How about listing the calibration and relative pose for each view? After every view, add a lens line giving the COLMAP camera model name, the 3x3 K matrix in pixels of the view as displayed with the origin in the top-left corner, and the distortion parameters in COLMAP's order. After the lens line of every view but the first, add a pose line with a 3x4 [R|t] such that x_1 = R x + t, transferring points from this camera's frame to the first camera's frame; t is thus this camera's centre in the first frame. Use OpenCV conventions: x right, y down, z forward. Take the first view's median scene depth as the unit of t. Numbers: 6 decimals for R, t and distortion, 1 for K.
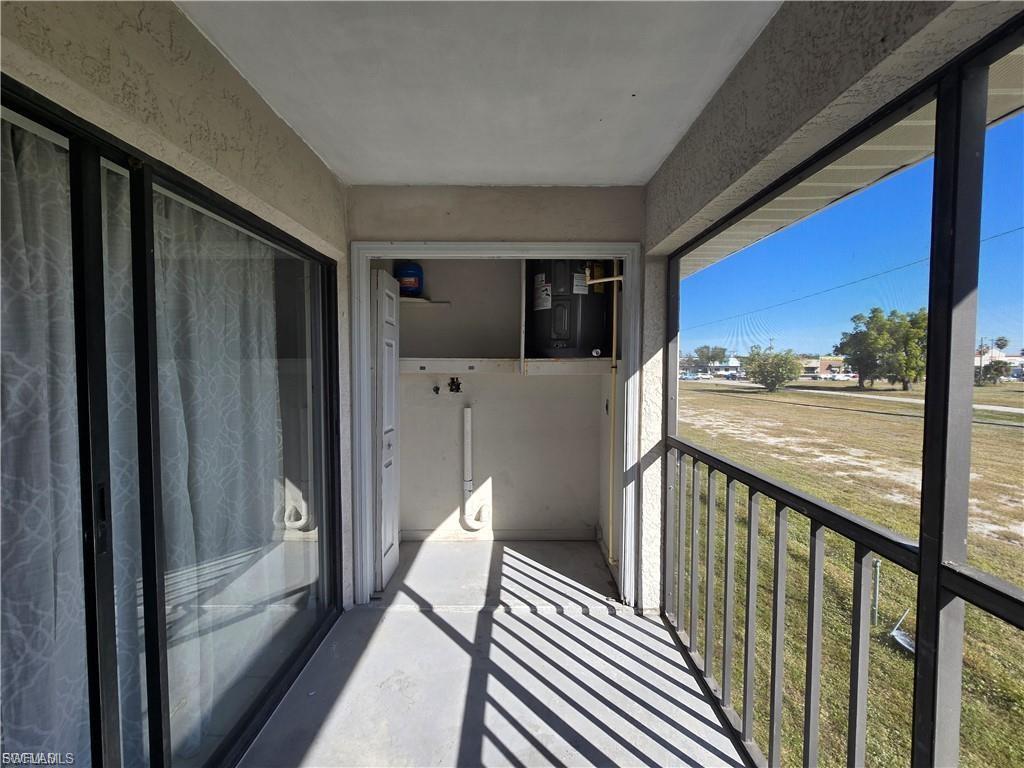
lens RADIAL K [[420.3, 0, 514.5], [0, 420.3, 379.3], [0, 0, 1]] dist [-0.008760, 0.003902]
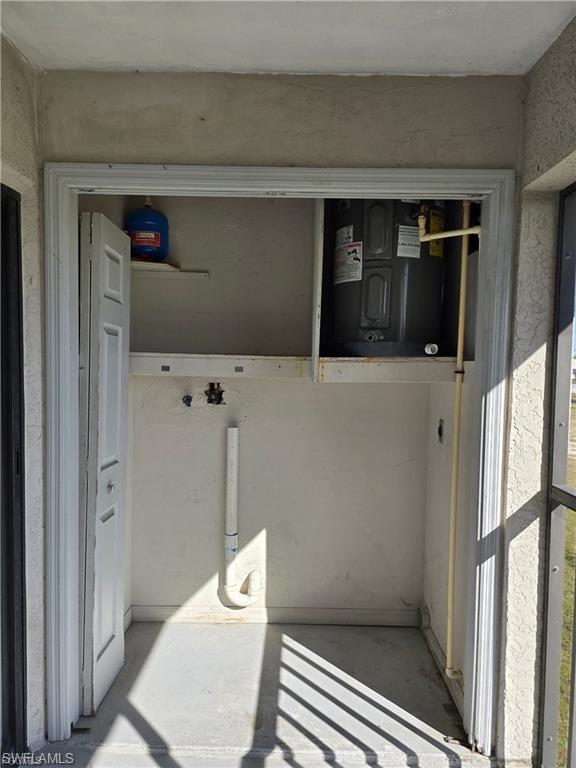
lens RADIAL K [[519.7, 0, 290.1], [0, 519.7, 390.7], [0, 0, 1]] dist [0.046271, -0.002126]
pose [[0.999818, 0.015902, -0.010509, -0.012452], [-0.015720, 0.999730, 0.017116, -0.009711], [0.010778, -0.016947, 0.999798, 0.192833]]
